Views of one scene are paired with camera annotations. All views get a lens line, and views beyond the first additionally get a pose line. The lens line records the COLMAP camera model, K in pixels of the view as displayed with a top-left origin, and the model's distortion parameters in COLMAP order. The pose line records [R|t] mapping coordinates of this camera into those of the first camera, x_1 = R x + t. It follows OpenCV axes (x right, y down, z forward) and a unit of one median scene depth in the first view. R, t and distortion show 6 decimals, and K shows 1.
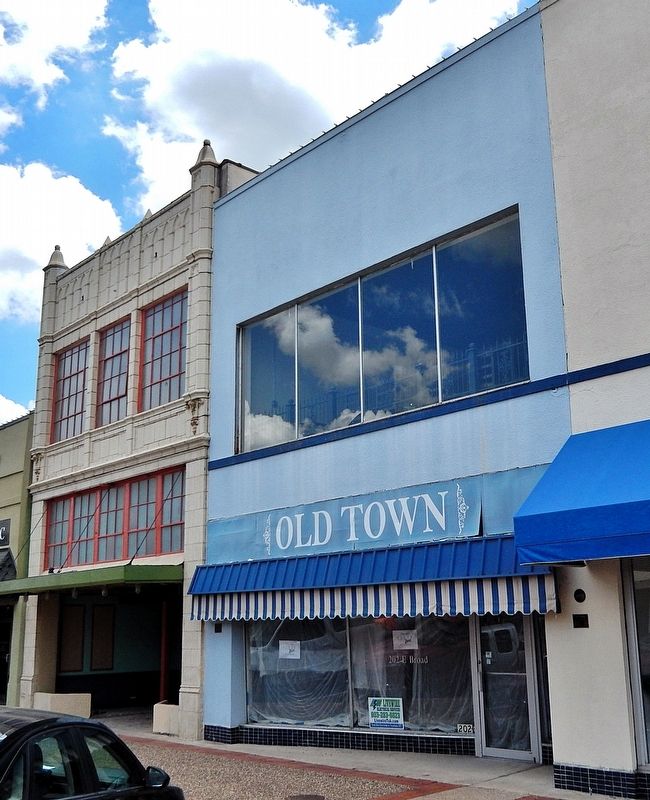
lens RADIAL K [[915.3, 0, 325.0], [0, 915.3, 400.0], [0, 0, 1]] dist [0.014898, 0.050050]
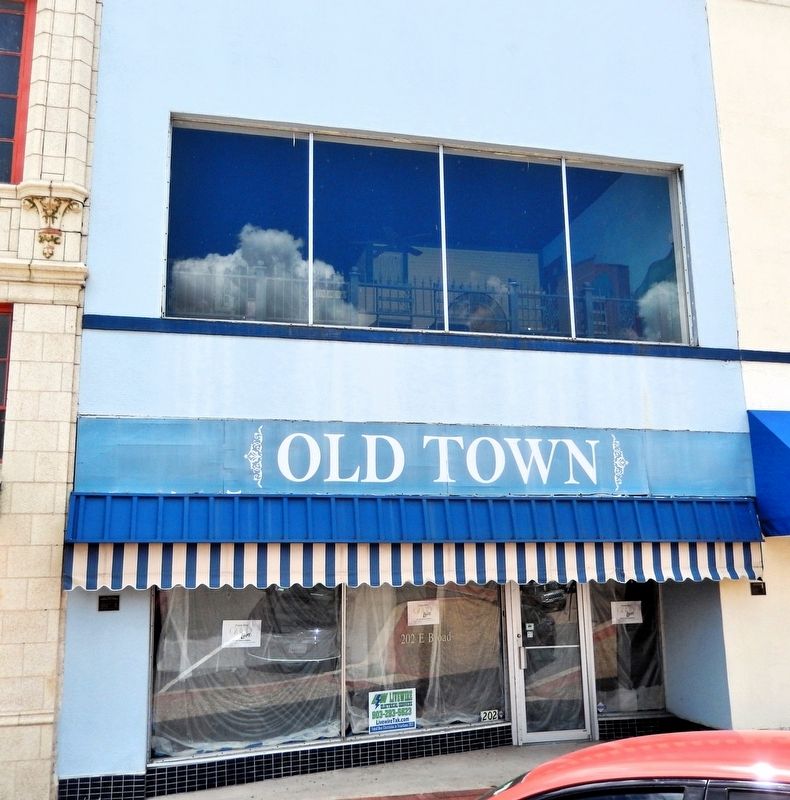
lens RADIAL K [[863.8, 0, 395.0], [0, 863.8, 400.0], [0, 0, 1]] dist [0.062797, -0.024573]
pose [[0.460587, 0.193859, 0.866186, -0.610768], [-0.202289, 0.973103, -0.110222, 0.171943], [-0.864256, -0.124453, 0.487414, 0.685419]]
